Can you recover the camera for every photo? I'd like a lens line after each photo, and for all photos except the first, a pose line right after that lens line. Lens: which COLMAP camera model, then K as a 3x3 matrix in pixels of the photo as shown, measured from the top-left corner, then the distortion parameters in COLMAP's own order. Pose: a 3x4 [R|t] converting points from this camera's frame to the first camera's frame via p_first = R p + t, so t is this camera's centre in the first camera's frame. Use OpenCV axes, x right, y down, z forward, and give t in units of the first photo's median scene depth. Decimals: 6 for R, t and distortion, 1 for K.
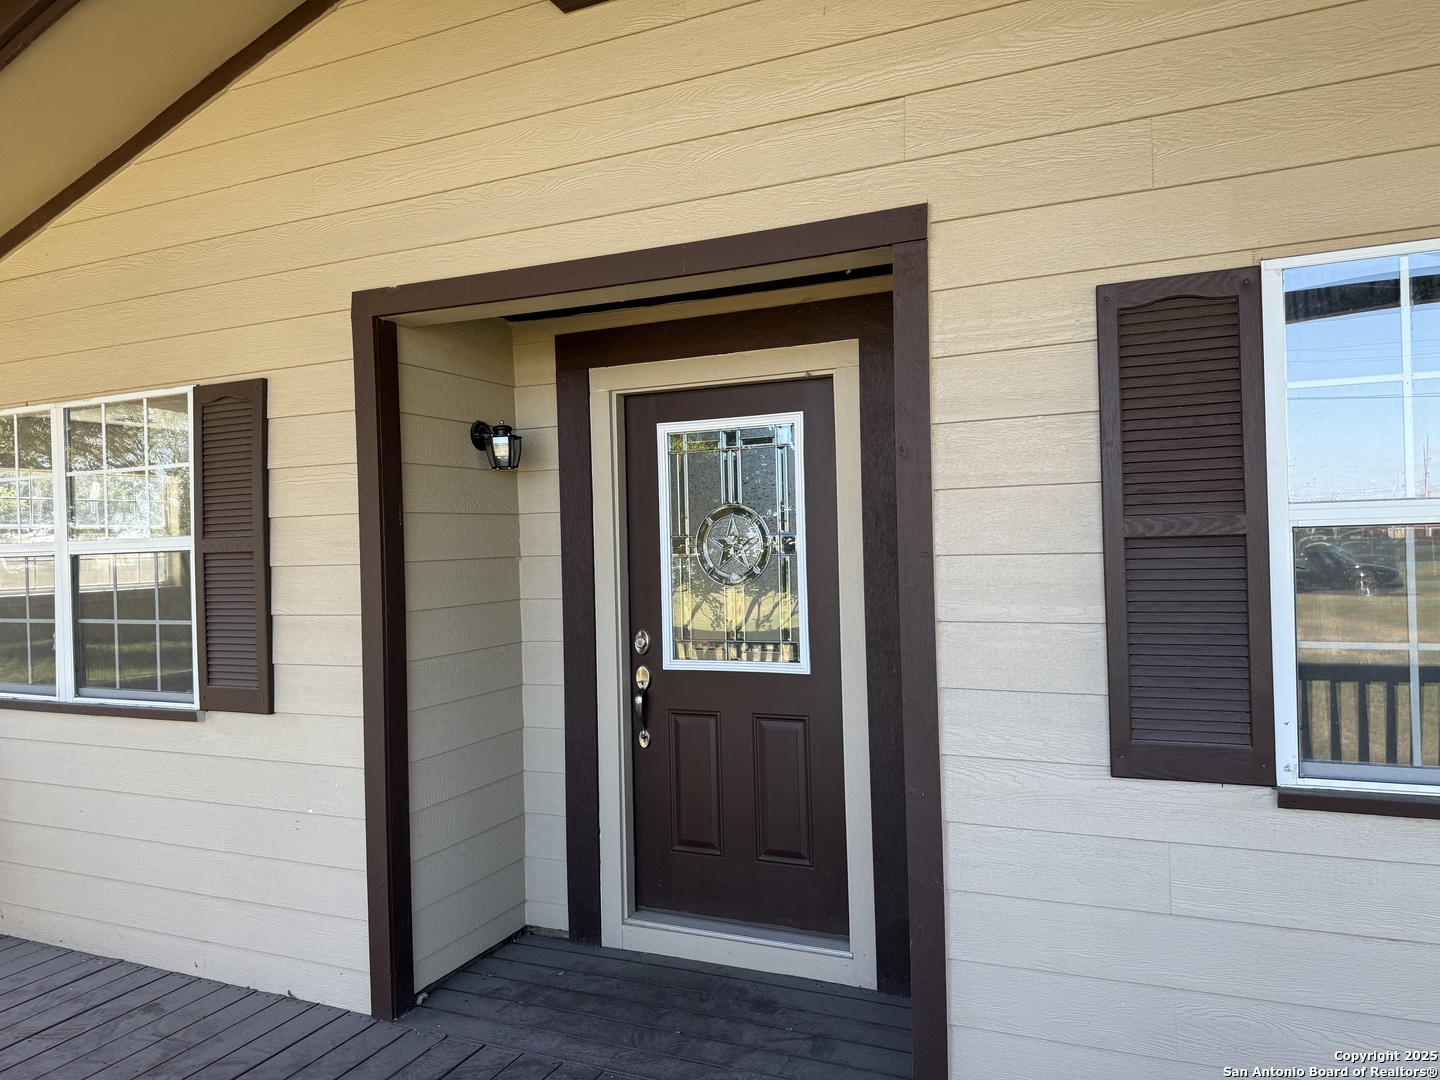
lens RADIAL K [[1010.7, 0, 737.3], [0, 1010.7, 541.6], [0, 0, 1]] dist [0.062158, -0.085463]
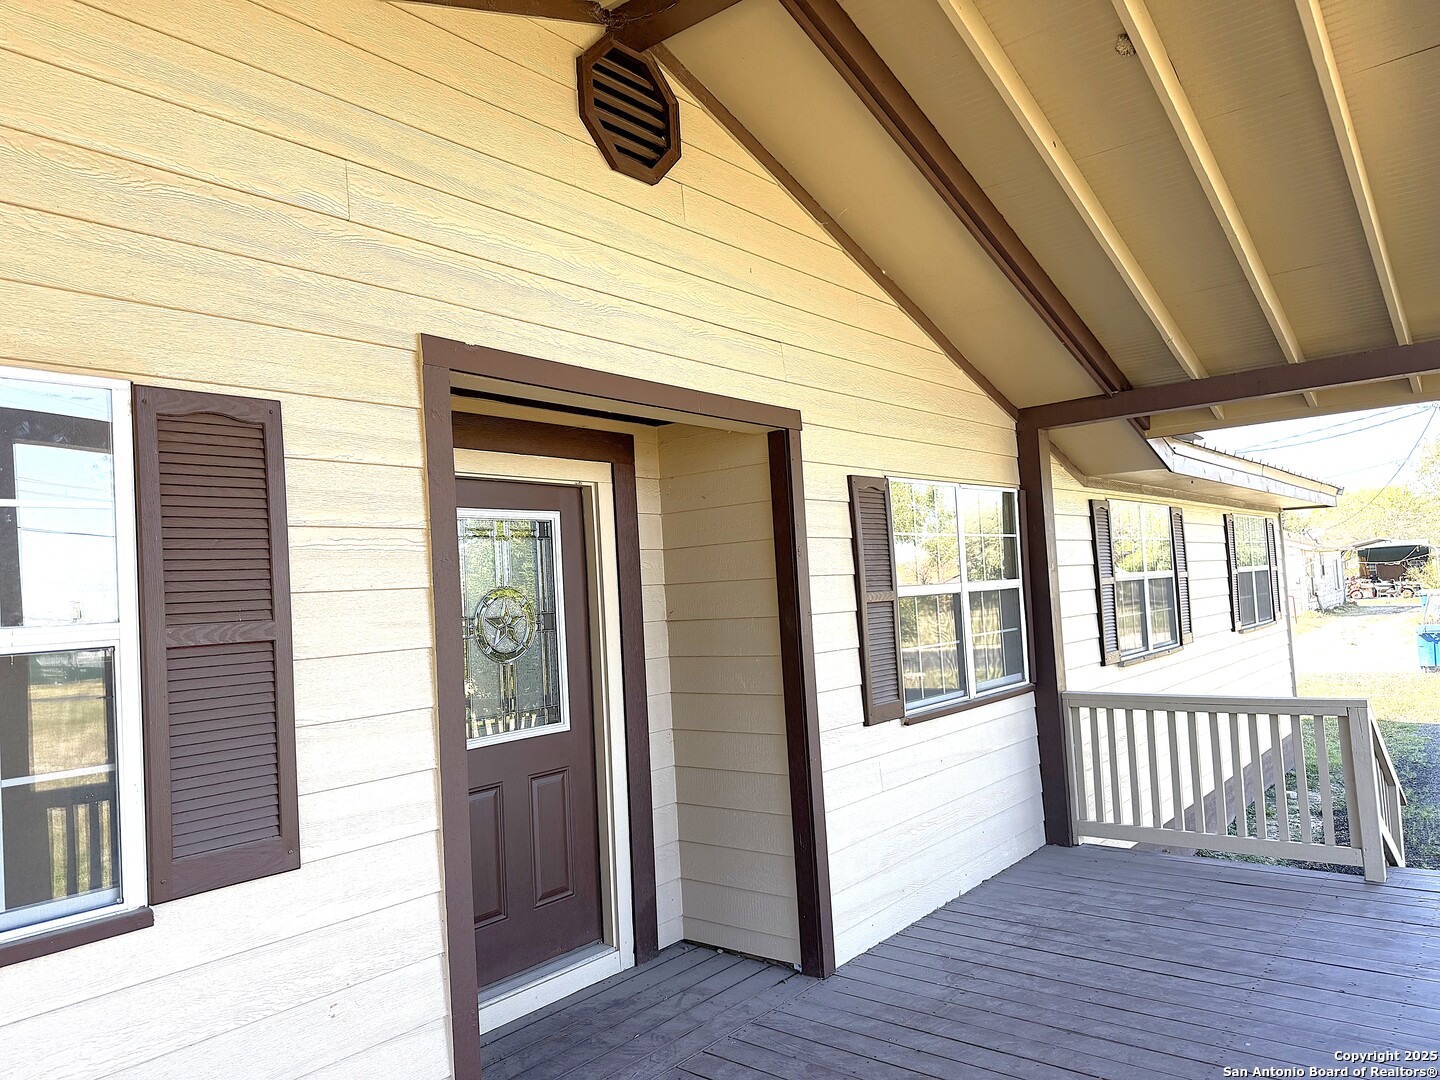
lens RADIAL K [[1010.7, 0, 716.3], [0, 1010.7, 547.7], [0, 0, 1]] dist [0.062158, -0.085463]
pose [[0.267050, 0.058499, 0.961906, -1.048170], [0.049156, 0.996030, -0.074222, 0.013549], [-0.962428, 0.067105, 0.263114, 0.500063]]
